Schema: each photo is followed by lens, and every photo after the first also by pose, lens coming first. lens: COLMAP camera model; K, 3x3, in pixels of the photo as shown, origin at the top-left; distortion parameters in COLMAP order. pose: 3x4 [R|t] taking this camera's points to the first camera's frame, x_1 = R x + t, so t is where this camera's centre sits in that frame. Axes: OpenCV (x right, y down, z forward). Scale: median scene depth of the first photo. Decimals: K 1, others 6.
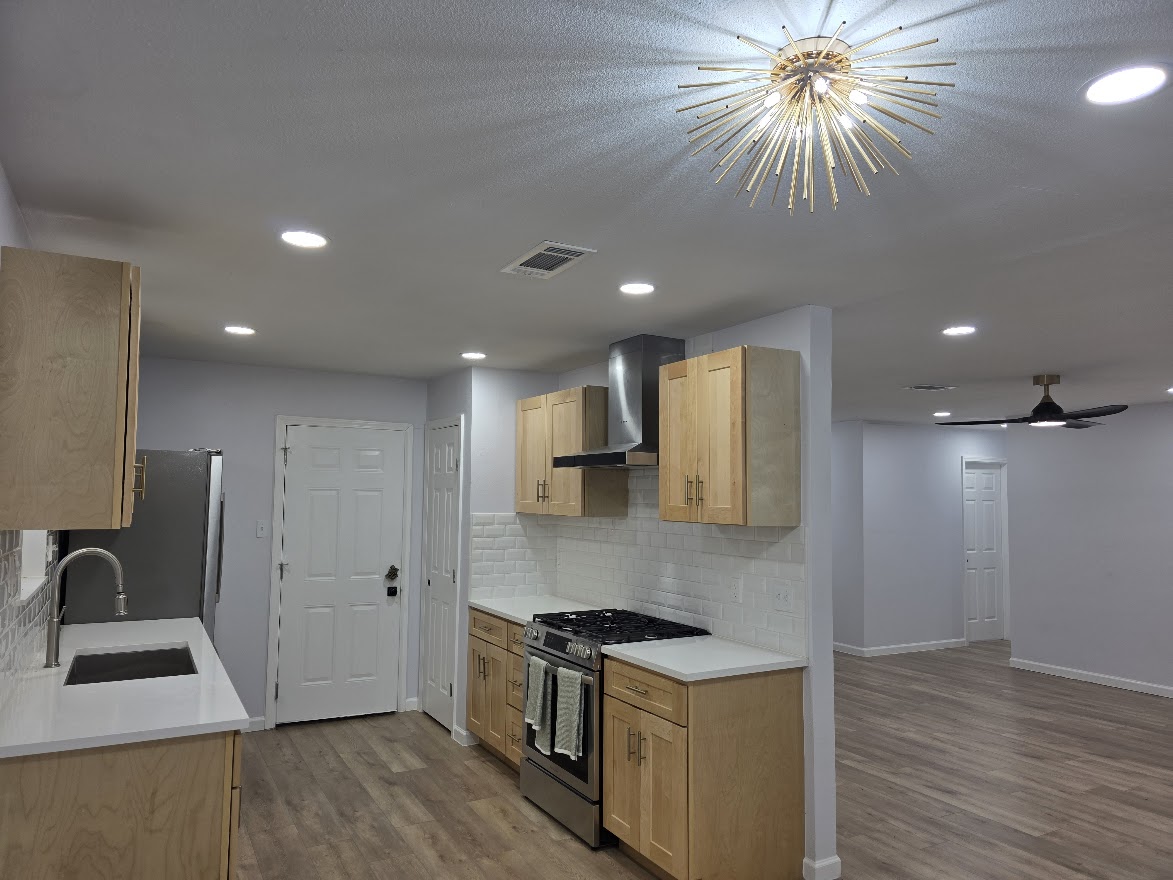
lens RADIAL K [[798.1, 0, 599.2], [0, 798.1, 439.6], [0, 0, 1]] dist [0.051666, -0.039111]
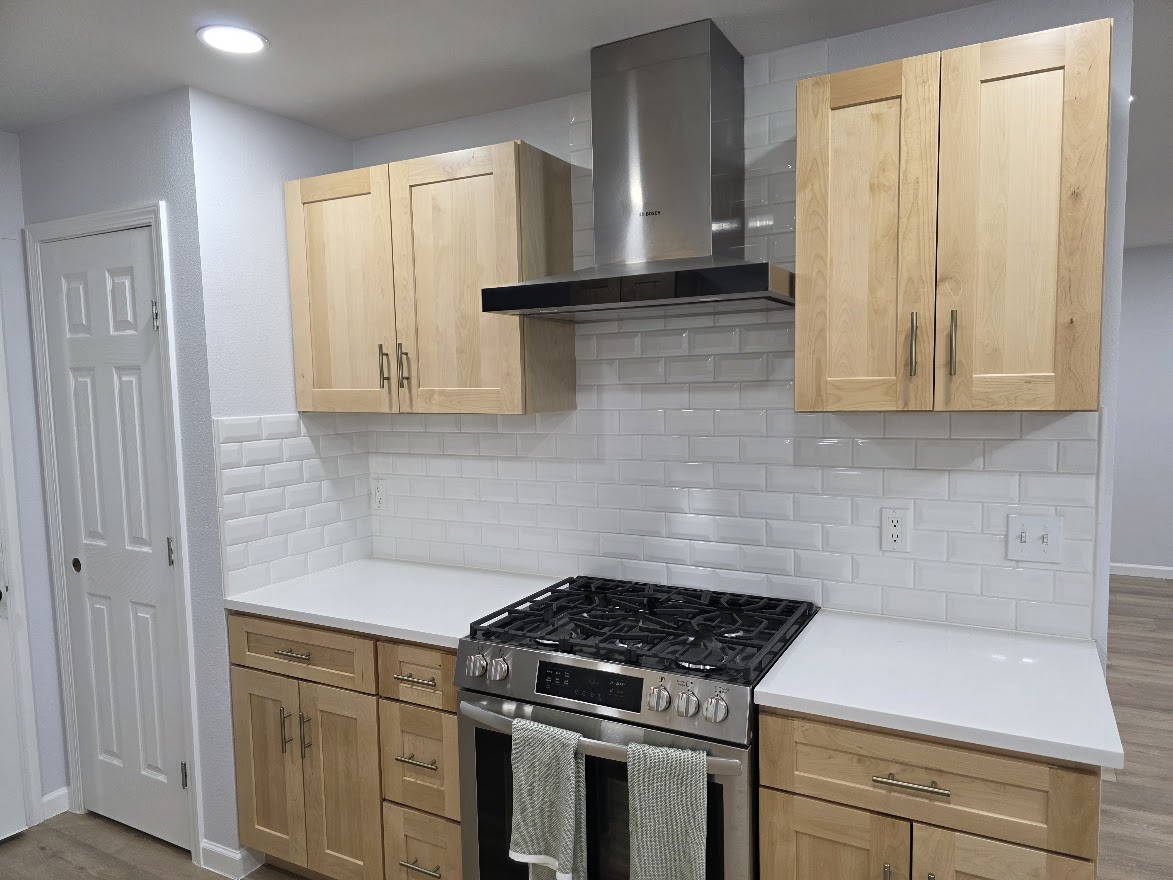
lens RADIAL K [[789.1, 0, 585.8], [0, 789.1, 454.4], [0, 0, 1]] dist [0.074868, -0.069259]
pose [[0.855734, -0.072932, 0.512250, -0.236974], [-0.006515, 0.988419, 0.151610, 0.044776], [-0.517375, -0.133075, 0.845349, 0.537483]]
